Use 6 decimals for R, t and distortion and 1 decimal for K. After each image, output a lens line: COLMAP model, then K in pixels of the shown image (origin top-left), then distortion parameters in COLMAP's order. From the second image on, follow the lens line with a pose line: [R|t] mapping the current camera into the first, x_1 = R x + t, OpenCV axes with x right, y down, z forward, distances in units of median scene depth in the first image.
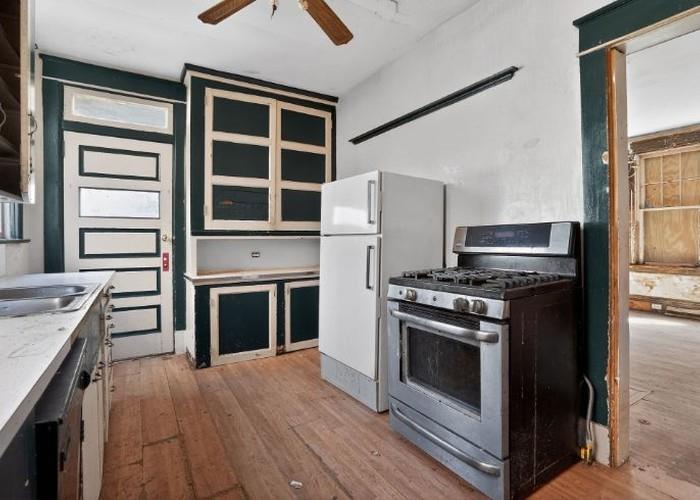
lens RADIAL K [[354.8, 0, 356.8], [0, 354.8, 242.1], [0, 0, 1]] dist [-0.065195, 0.029440]
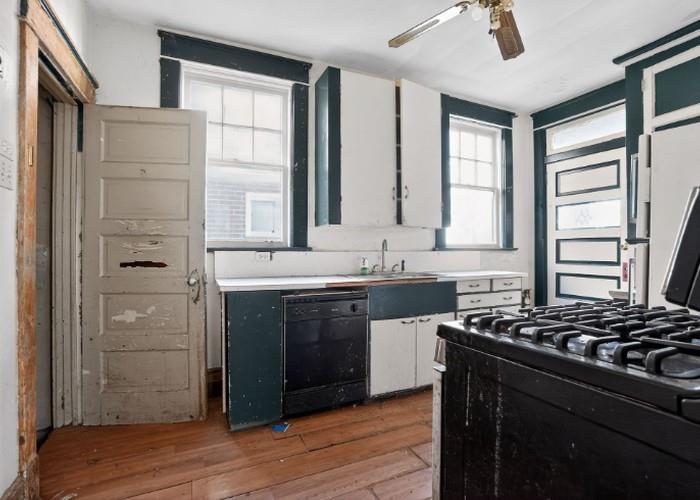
lens RADIAL K [[354.8, 0, 356.8], [0, 354.8, 242.1], [0, 0, 1]] dist [-0.065195, 0.029440]
pose [[-0.144032, -0.008889, -0.989533, 0.309195], [-0.002521, 0.999960, -0.008616, -0.009066], [0.989570, 0.001254, -0.144049, 0.267718]]
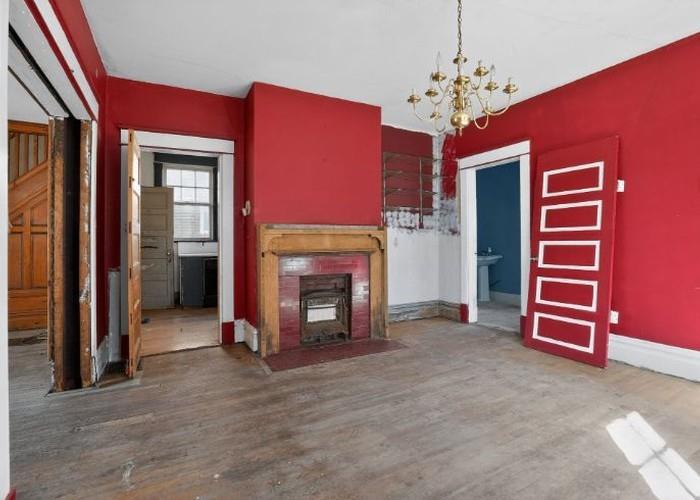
lens RADIAL K [[354.8, 0, 356.8], [0, 354.8, 242.1], [0, 0, 1]] dist [-0.065195, 0.029440]
pose [[-0.067398, 0.004166, -0.997717, 0.999106], [-0.002134, 0.999988, 0.004319, -0.006045], [0.997724, 0.002420, -0.067389, 0.690256]]
